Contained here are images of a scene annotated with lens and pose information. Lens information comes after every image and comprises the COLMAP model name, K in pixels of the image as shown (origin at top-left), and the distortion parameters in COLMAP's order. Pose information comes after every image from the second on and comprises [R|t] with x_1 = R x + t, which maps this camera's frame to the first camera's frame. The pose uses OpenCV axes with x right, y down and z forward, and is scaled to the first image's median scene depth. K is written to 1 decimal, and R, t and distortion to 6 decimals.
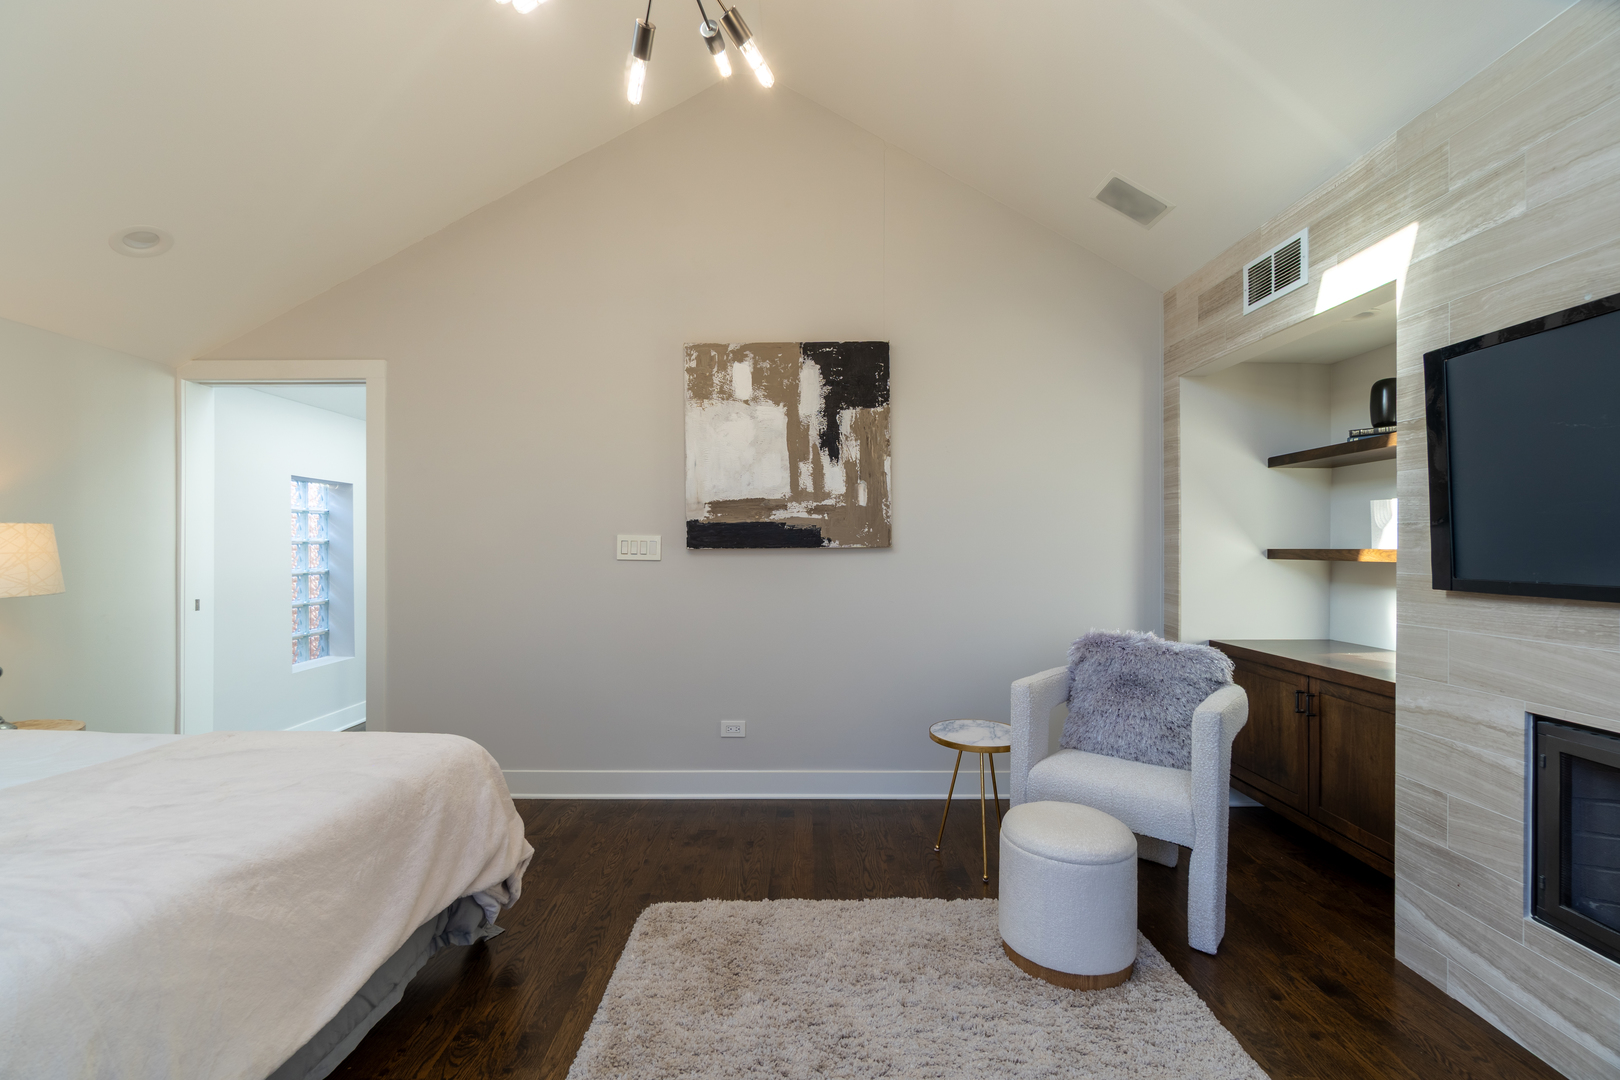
lens RADIAL K [[701.5, 0, 801.2], [0, 701.5, 544.3], [0, 0, 1]] dist [-0.003681, 0.000118]
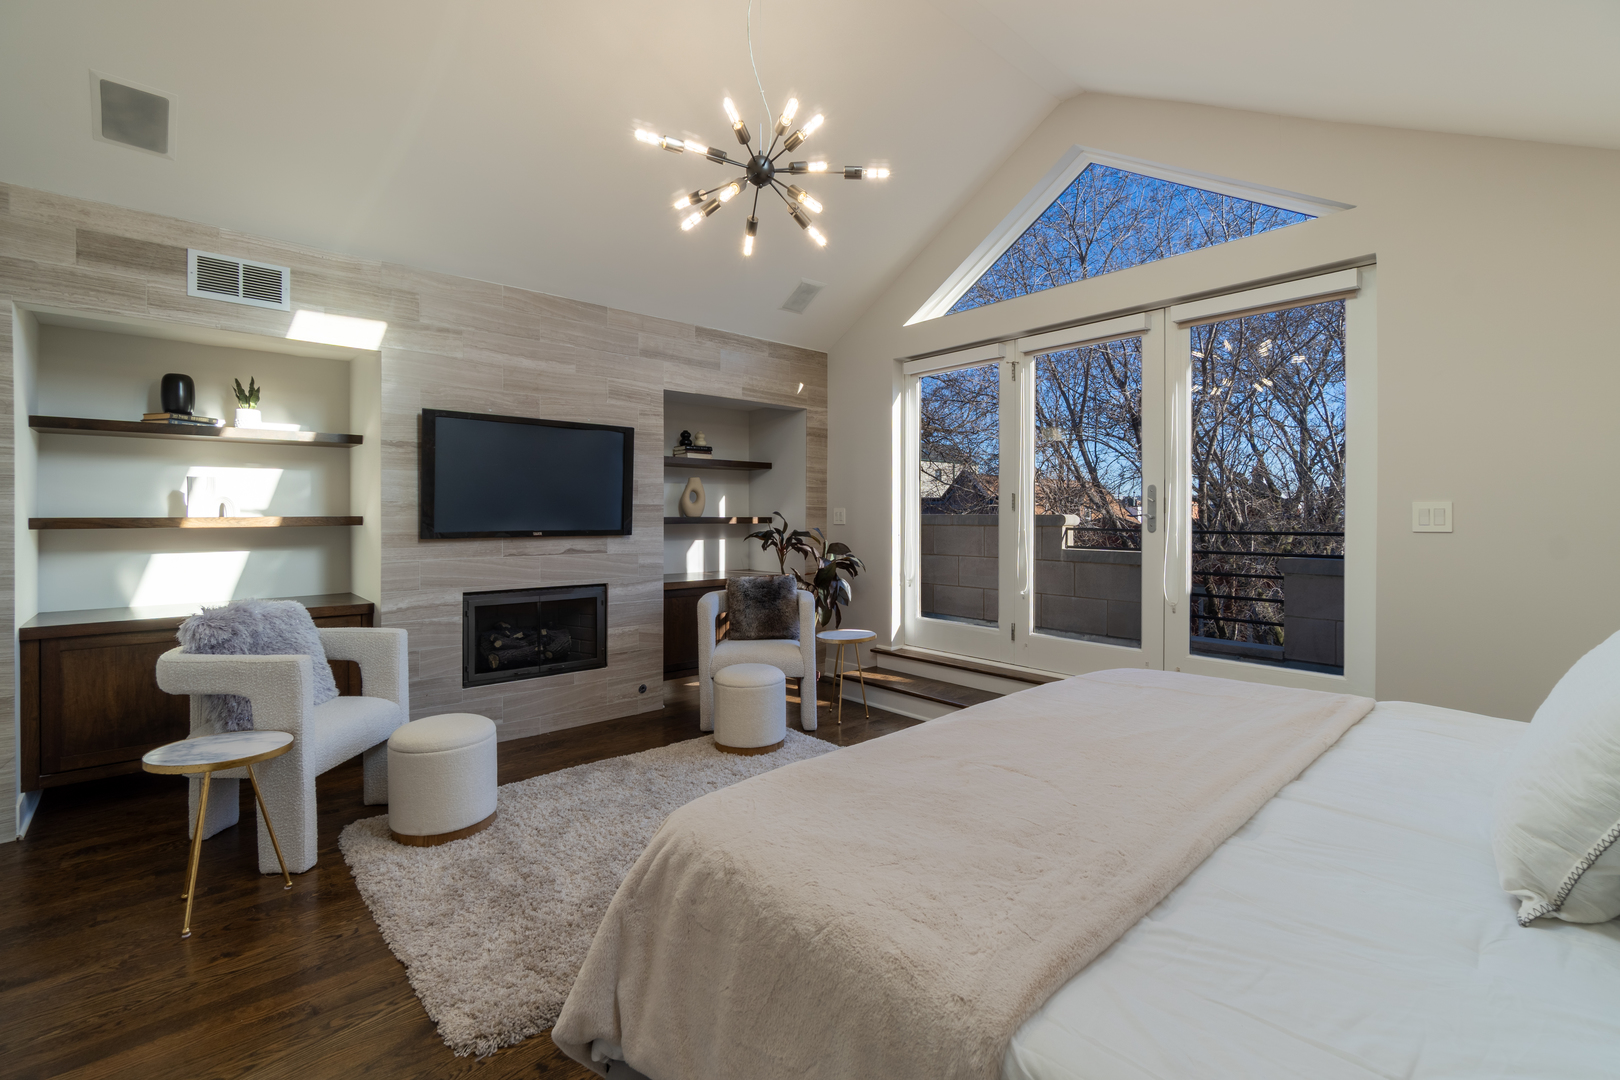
lens RADIAL K [[701.5, 0, 799.5], [0, 701.5, 516.2], [0, 0, 1]] dist [-0.003681, 0.000118]
pose [[-0.666665, -0.003977, 0.745347, -0.638182], [-0.004154, 0.999990, 0.001621, -0.000745], [-0.745346, -0.002015, -0.666675, 0.851948]]
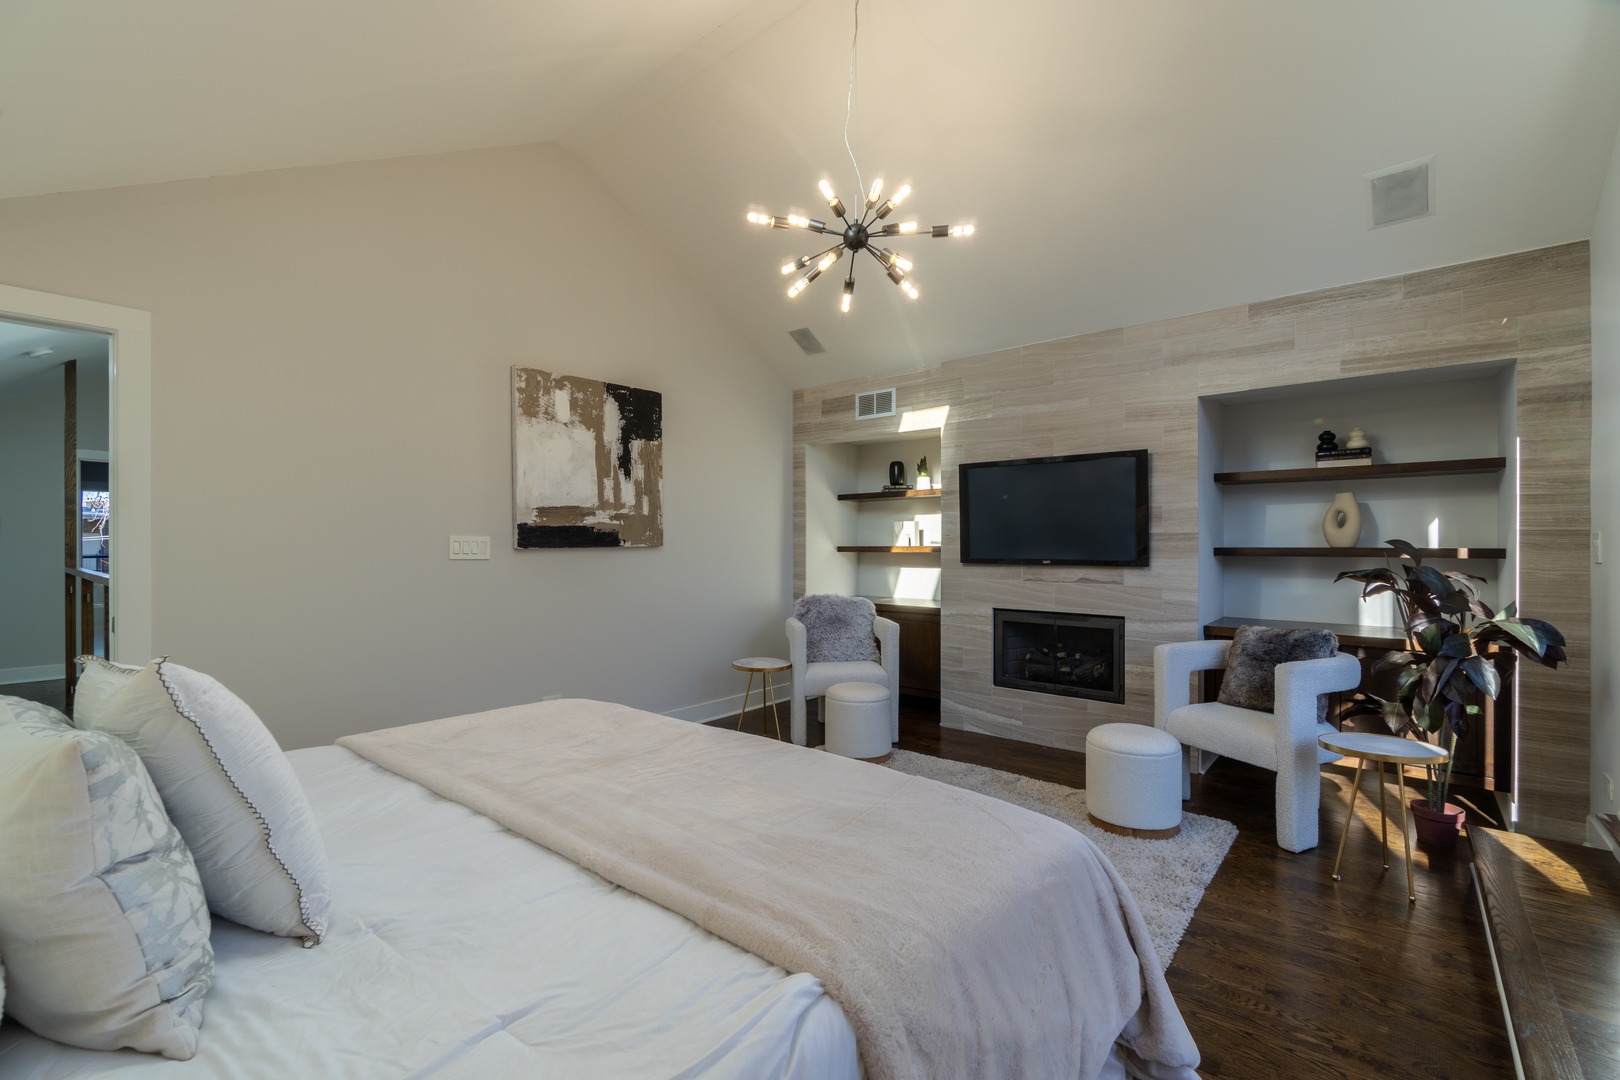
lens RADIAL K [[701.5, 0, 822.3], [0, 701.5, 540.7], [0, 0, 1]] dist [-0.003681, 0.000118]
pose [[0.629708, 0.001616, 0.776831, -0.727167], [-0.000510, 0.999998, -0.001666, -0.004328], [-0.776832, 0.000653, 0.629707, -0.085051]]
